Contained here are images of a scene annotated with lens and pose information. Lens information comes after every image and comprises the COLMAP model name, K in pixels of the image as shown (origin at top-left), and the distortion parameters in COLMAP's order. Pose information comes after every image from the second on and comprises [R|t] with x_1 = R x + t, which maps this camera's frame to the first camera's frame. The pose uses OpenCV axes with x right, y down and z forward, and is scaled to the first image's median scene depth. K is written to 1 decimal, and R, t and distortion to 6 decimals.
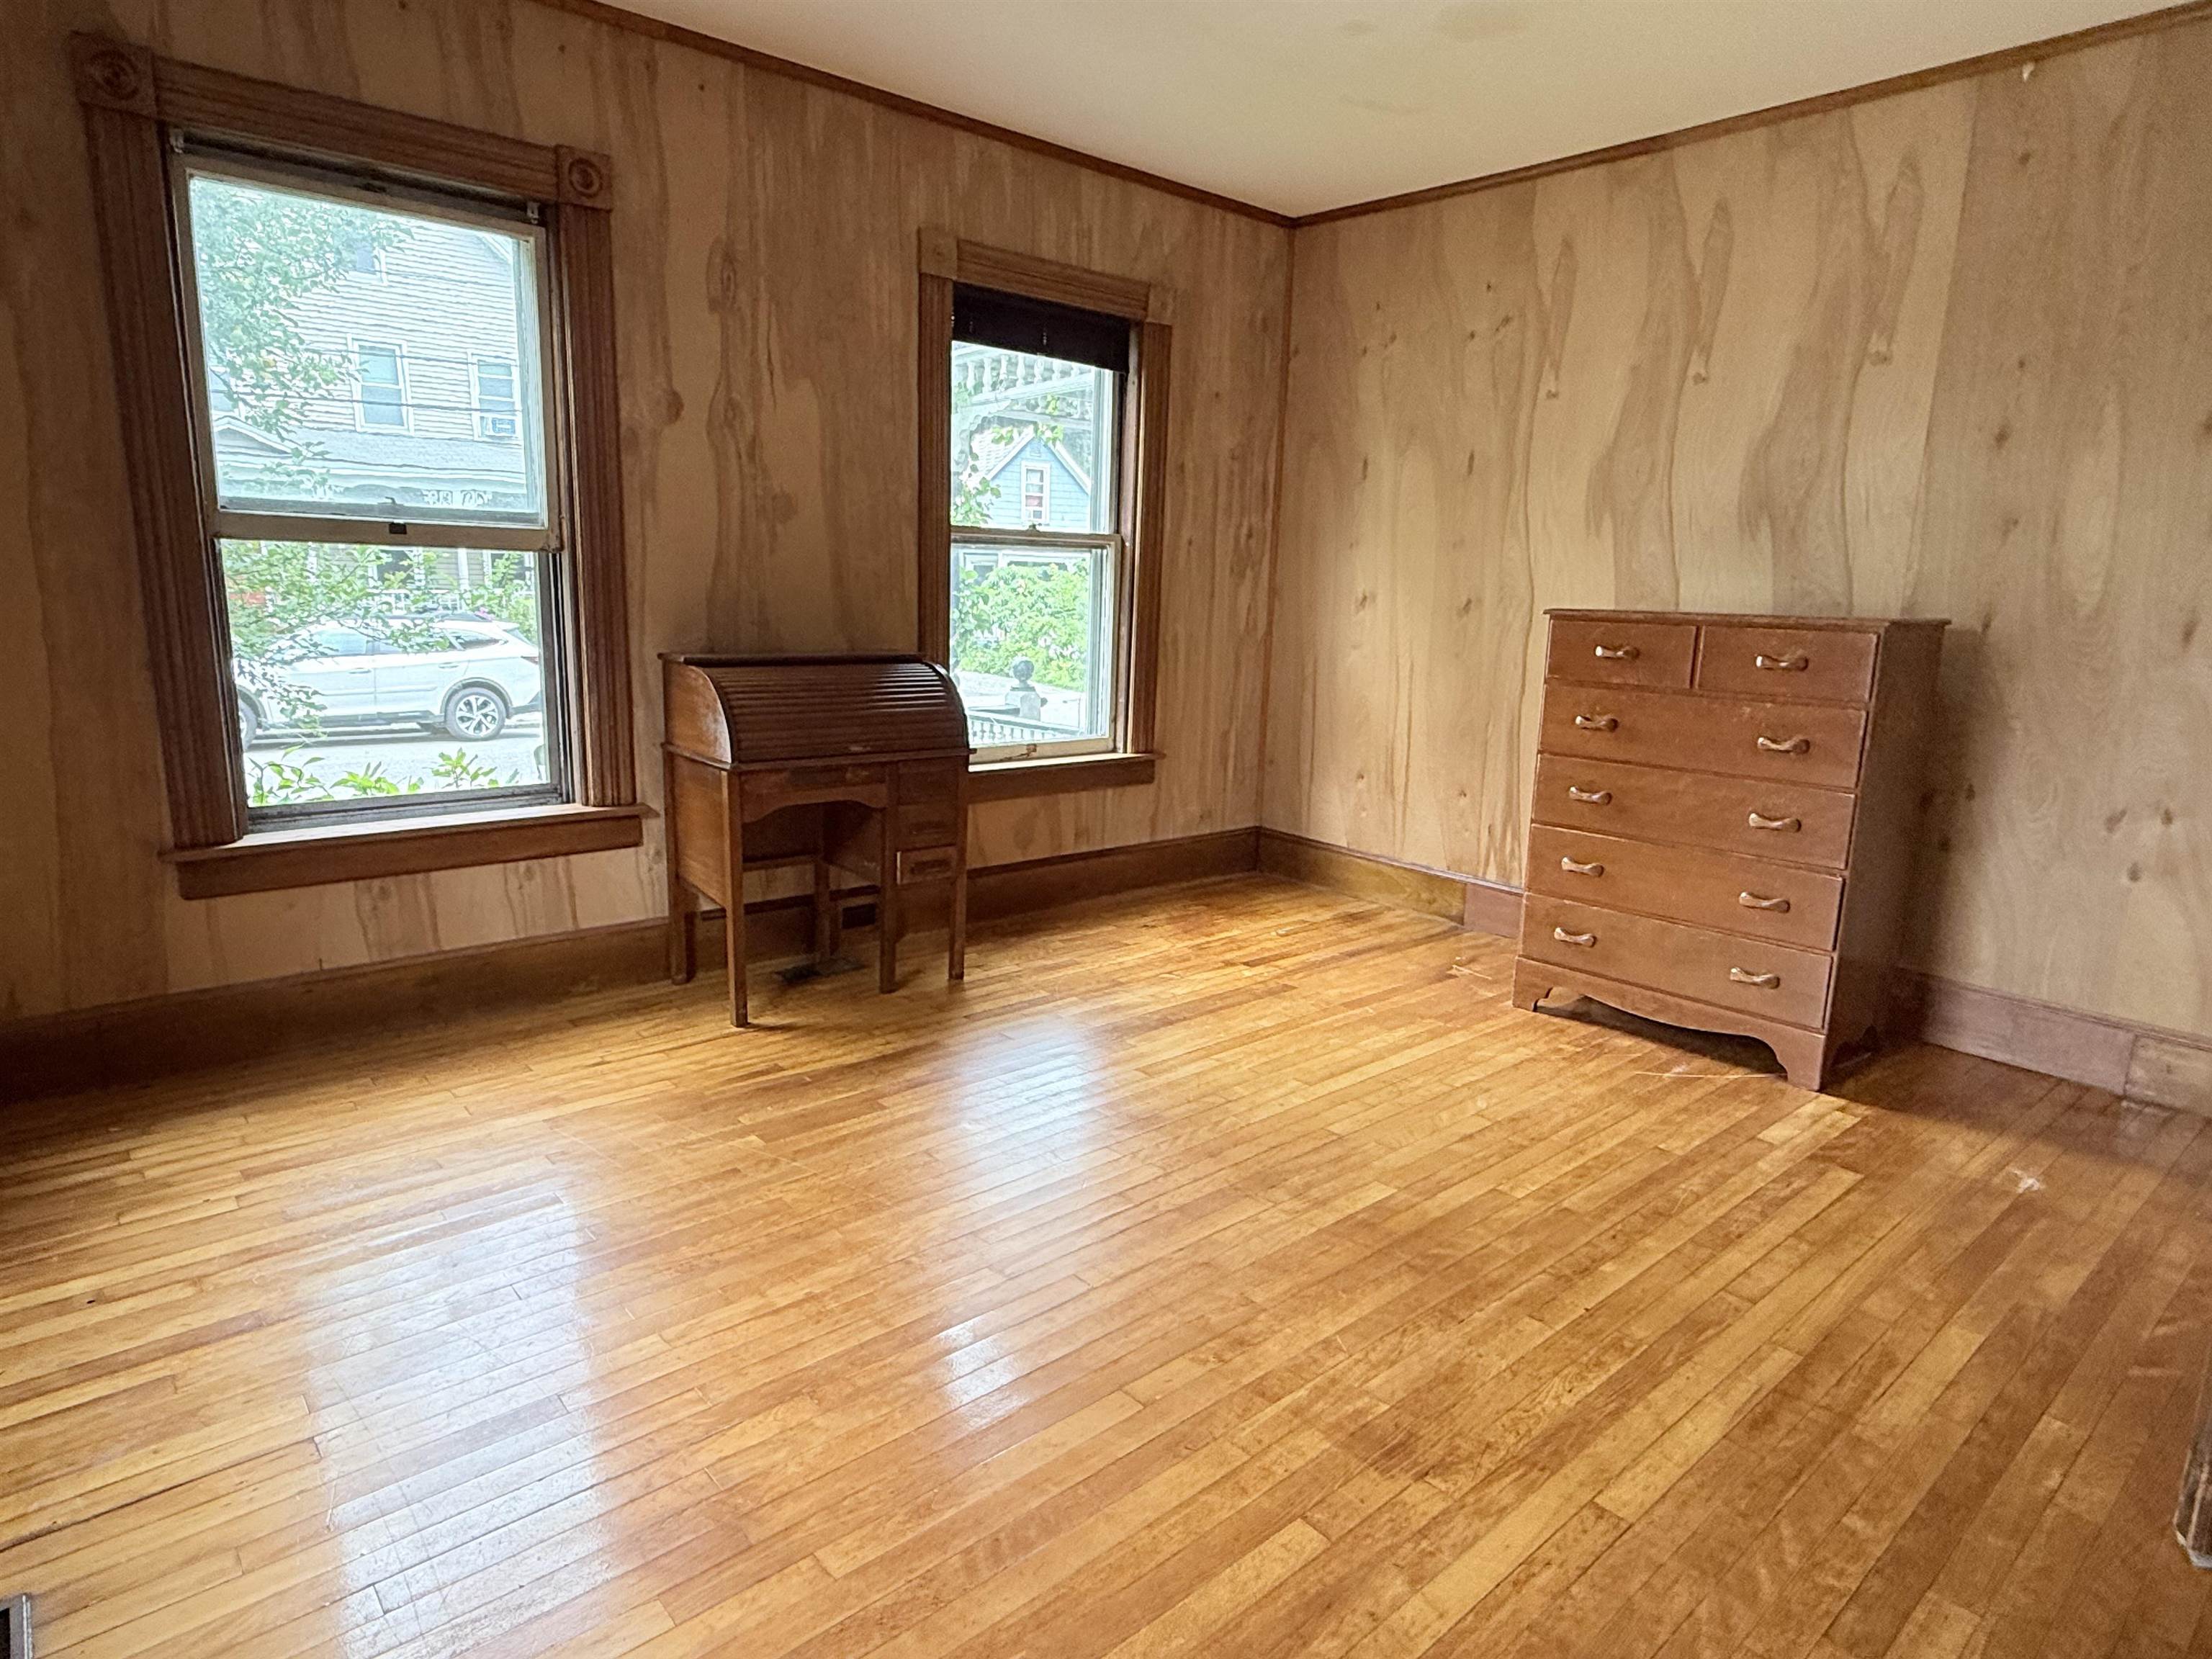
lens RADIAL K [[1258.5, 0, 1106.0], [0, 1258.5, 829.5], [0, 0, 1]] dist [-0.007632, 0.003499]
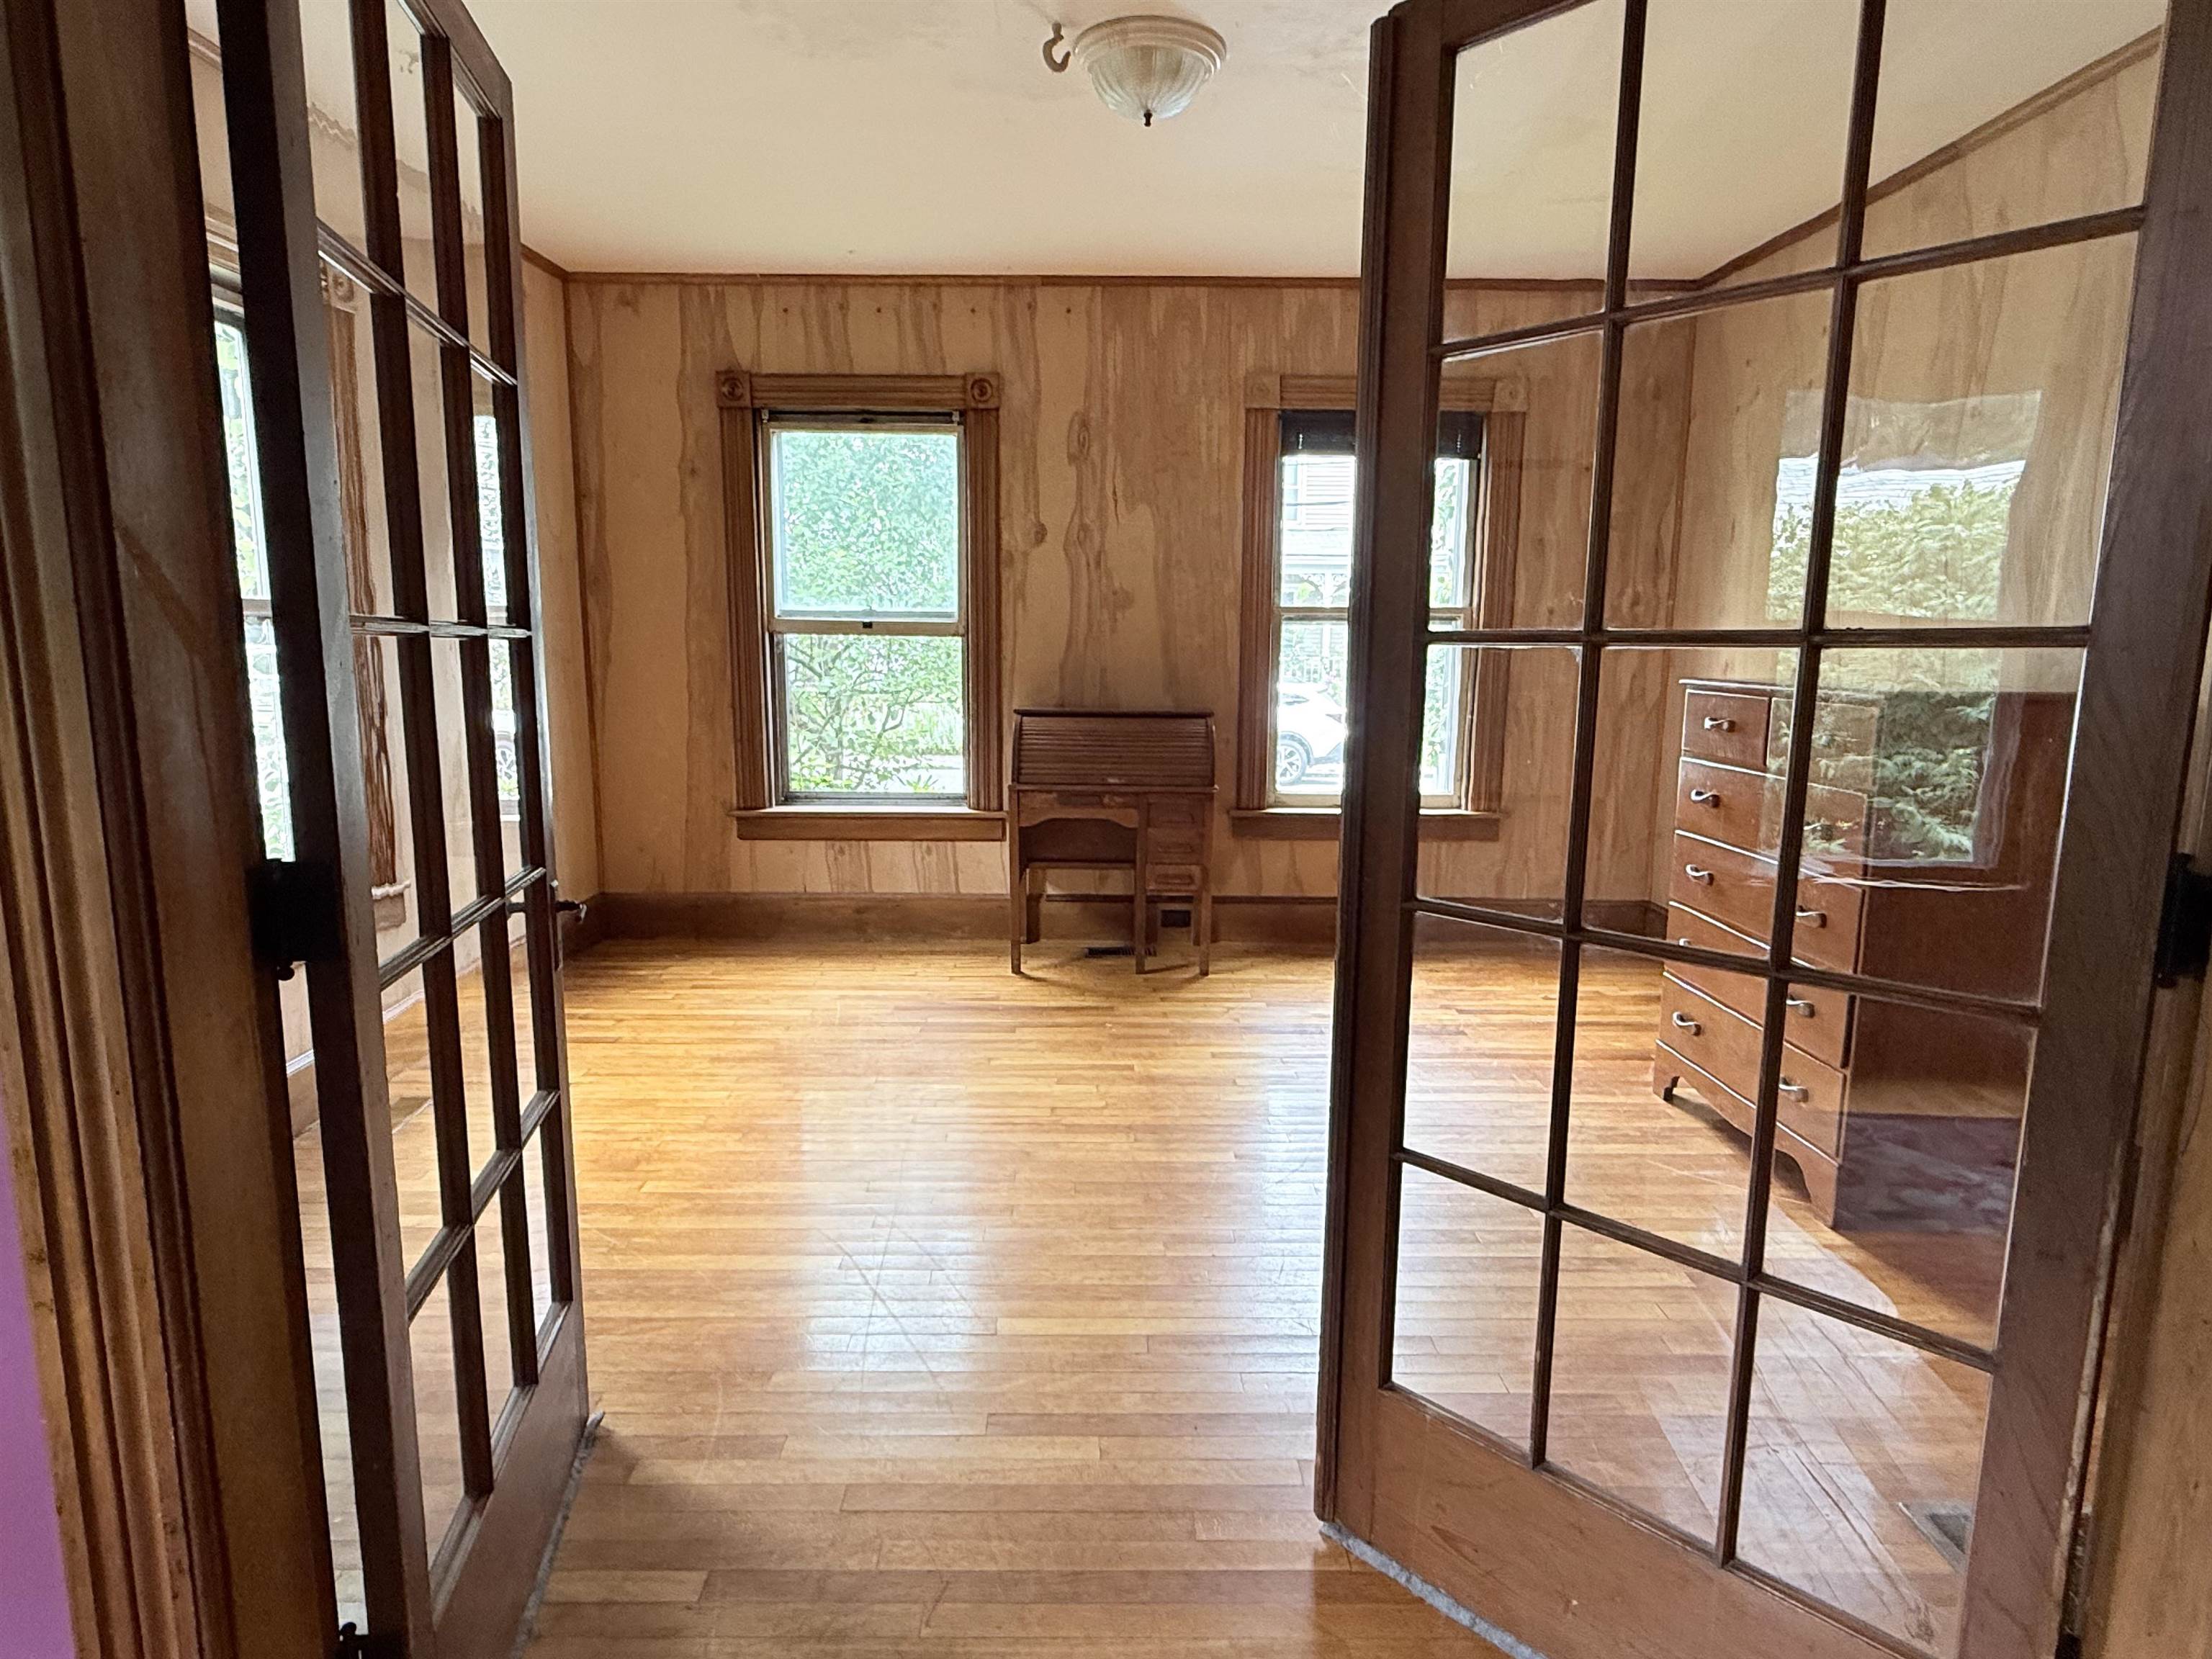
lens RADIAL K [[1258.5, 0, 1106.0], [0, 1258.5, 829.5], [0, 0, 1]] dist [-0.007632, 0.003499]
pose [[0.756307, 0.082676, -0.648972, 0.654429], [-0.115209, 0.993311, -0.007721, -0.002043], [0.643993, 0.080607, 0.760773, -0.006325]]
